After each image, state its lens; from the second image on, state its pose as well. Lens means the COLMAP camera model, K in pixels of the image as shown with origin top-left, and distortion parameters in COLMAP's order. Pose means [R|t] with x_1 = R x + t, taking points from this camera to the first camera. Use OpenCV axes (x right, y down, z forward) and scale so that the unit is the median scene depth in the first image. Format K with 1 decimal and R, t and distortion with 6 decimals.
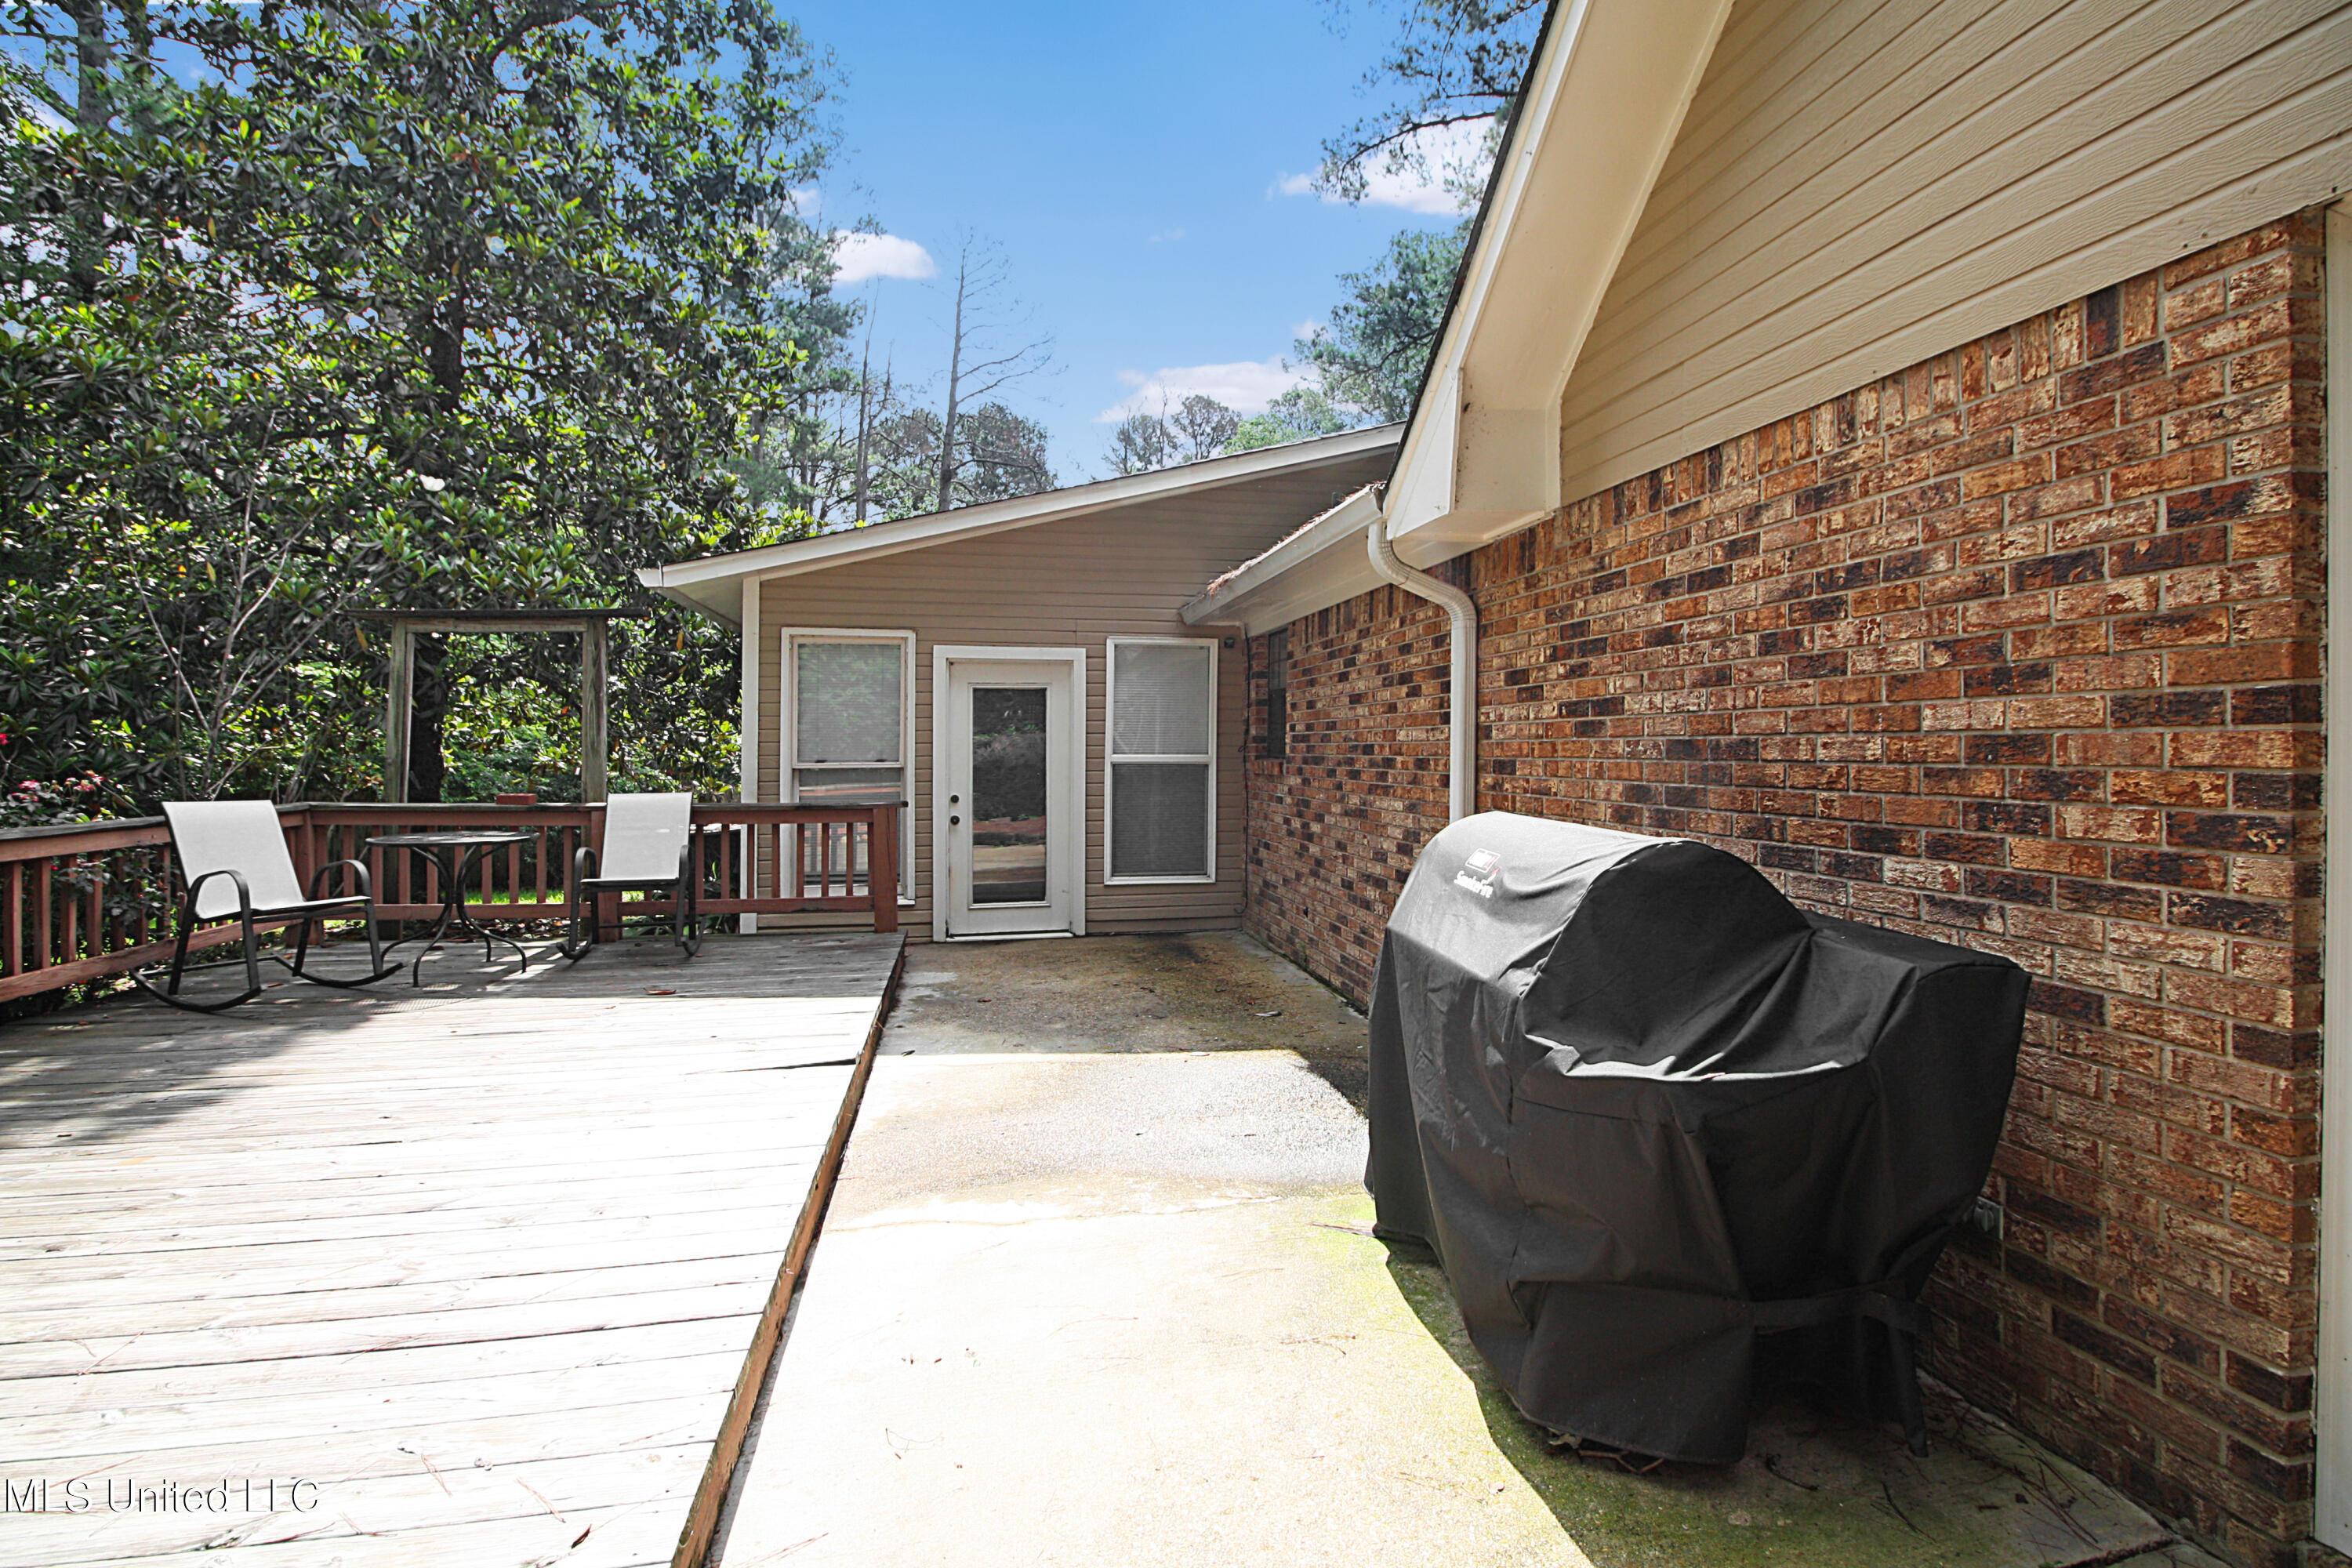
lens RADIAL K [[1138.0, 0, 1183.4], [0, 1138.0, 758.7], [0, 0, 1]] dist [-0.003431, -0.001104]
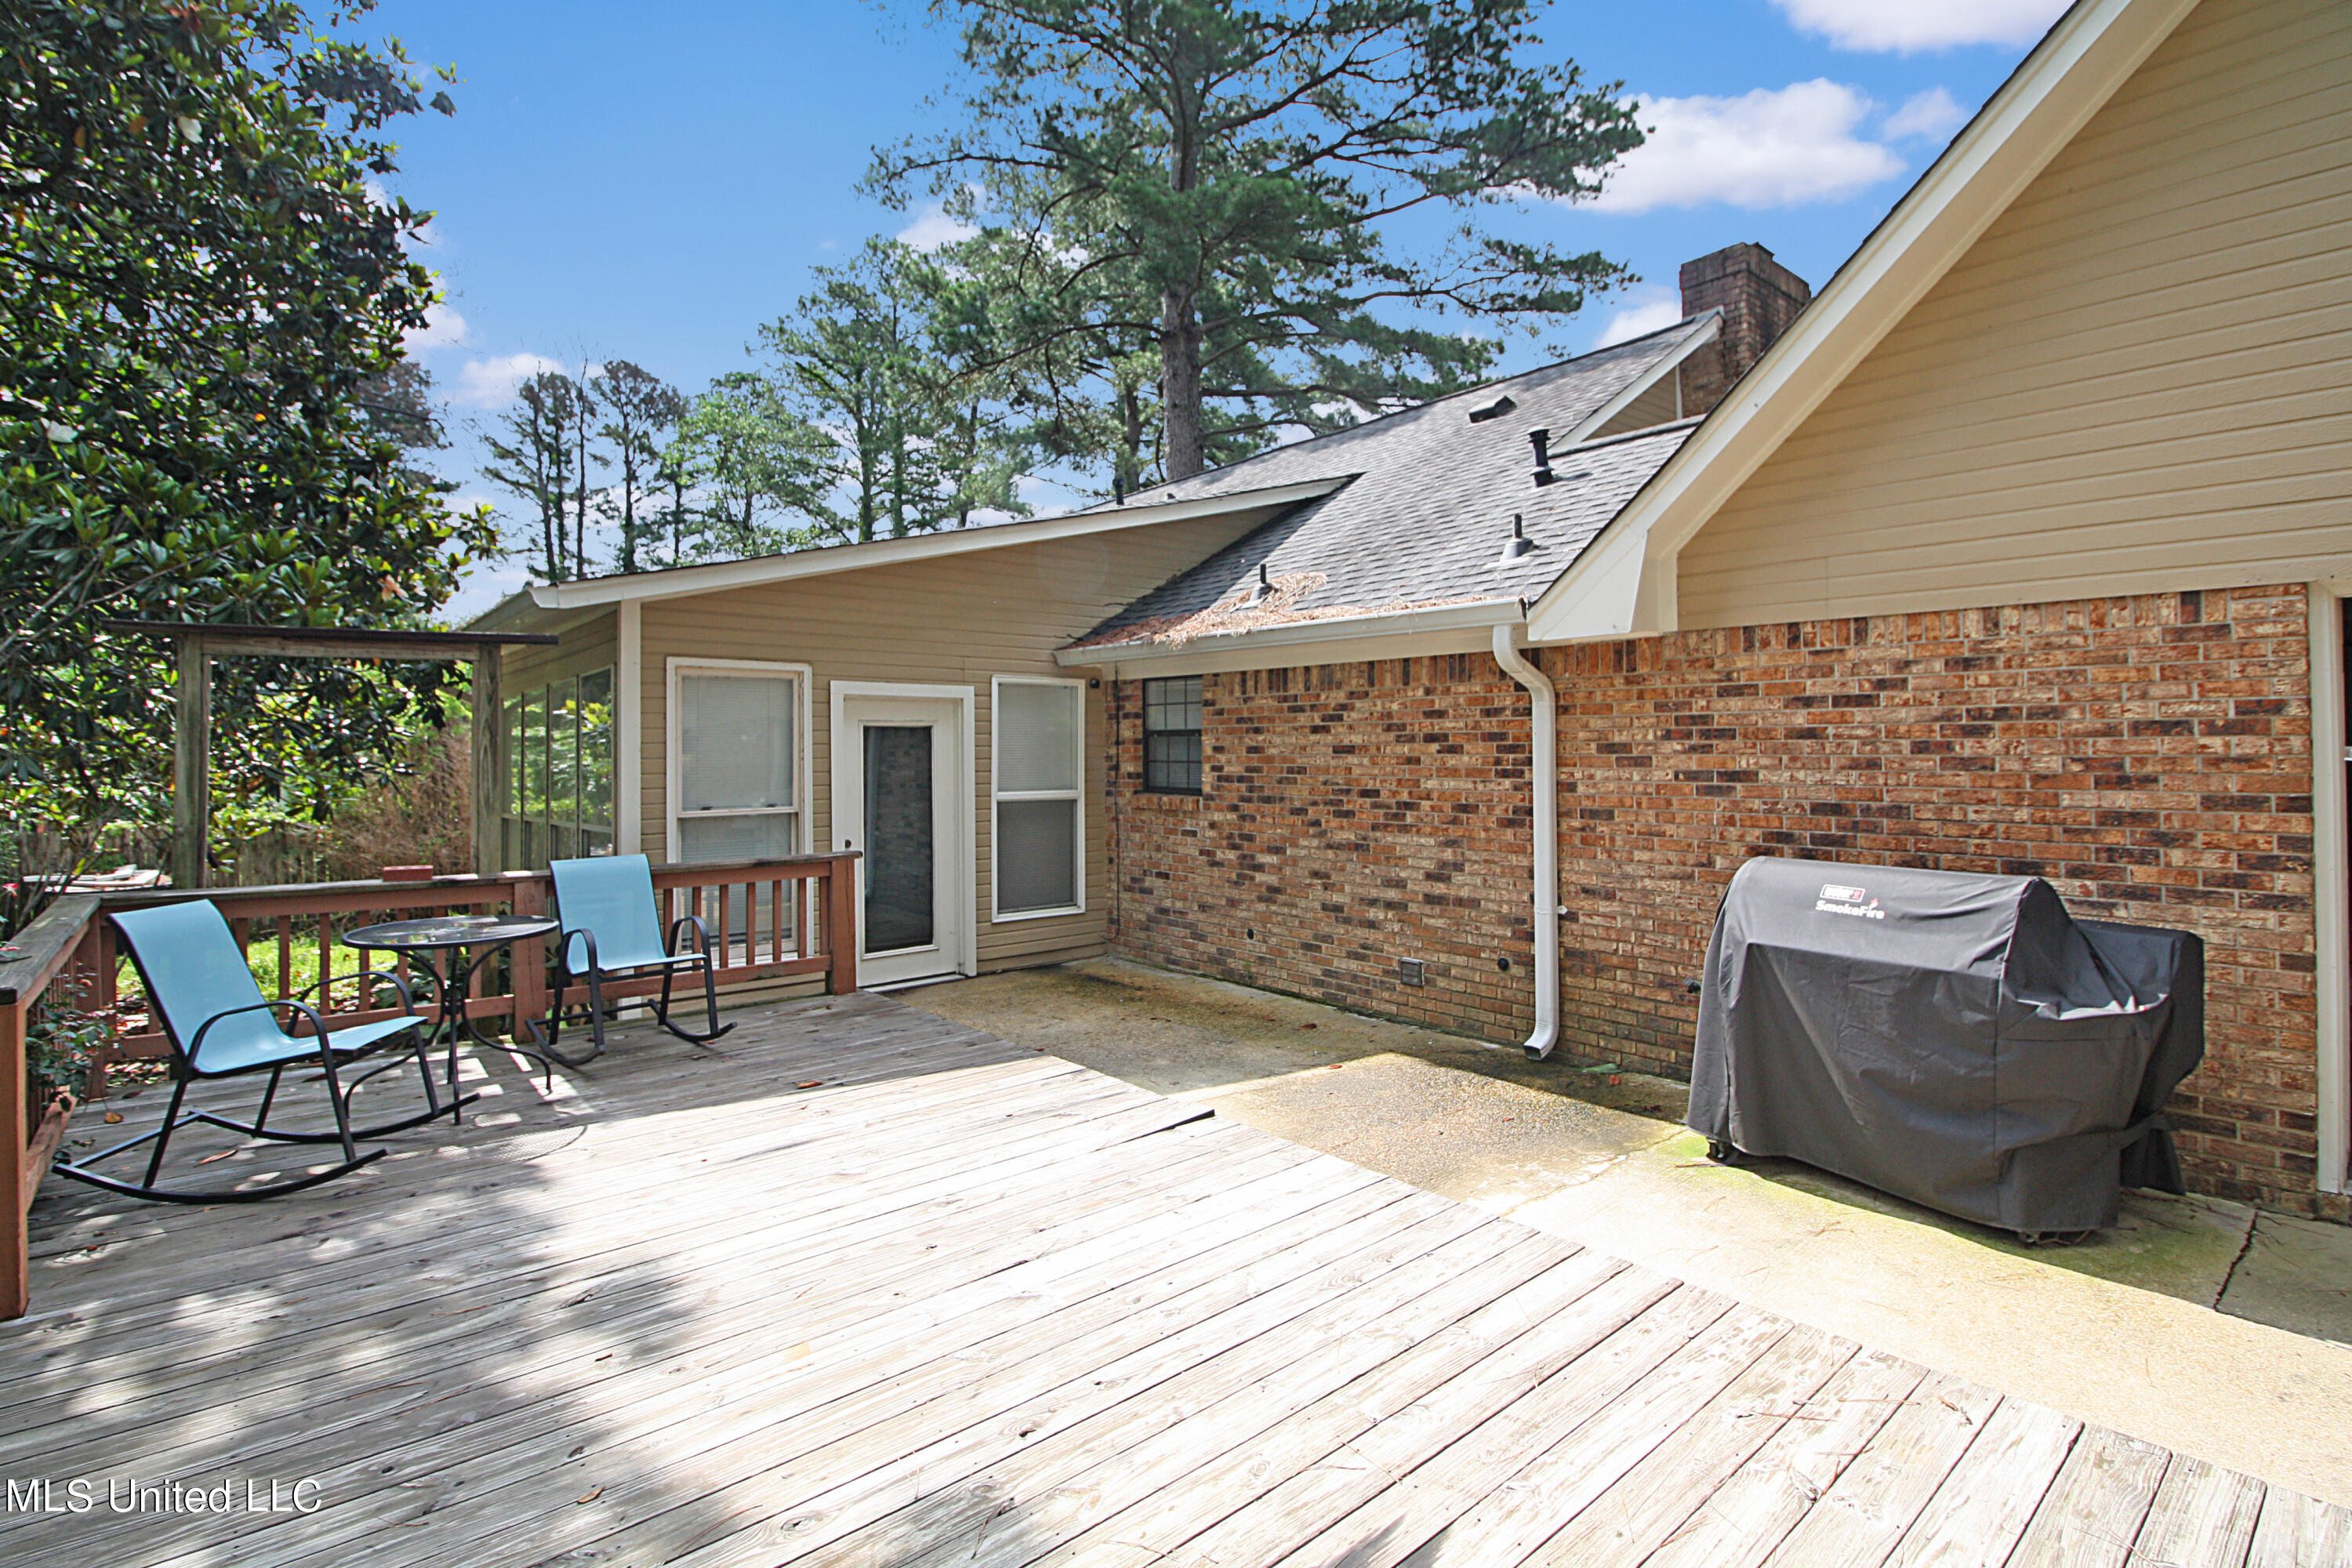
lens RADIAL K [[1154.8, 0, 1172.8], [0, 1154.8, 733.3], [0, 0, 1]] dist [-0.007456, -0.001232]
pose [[0.865655, 0.003093, 0.500631, -1.207182], [0.007867, 0.999773, -0.019779, -0.094701], [-0.500579, 0.021061, 0.865435, 0.108988]]
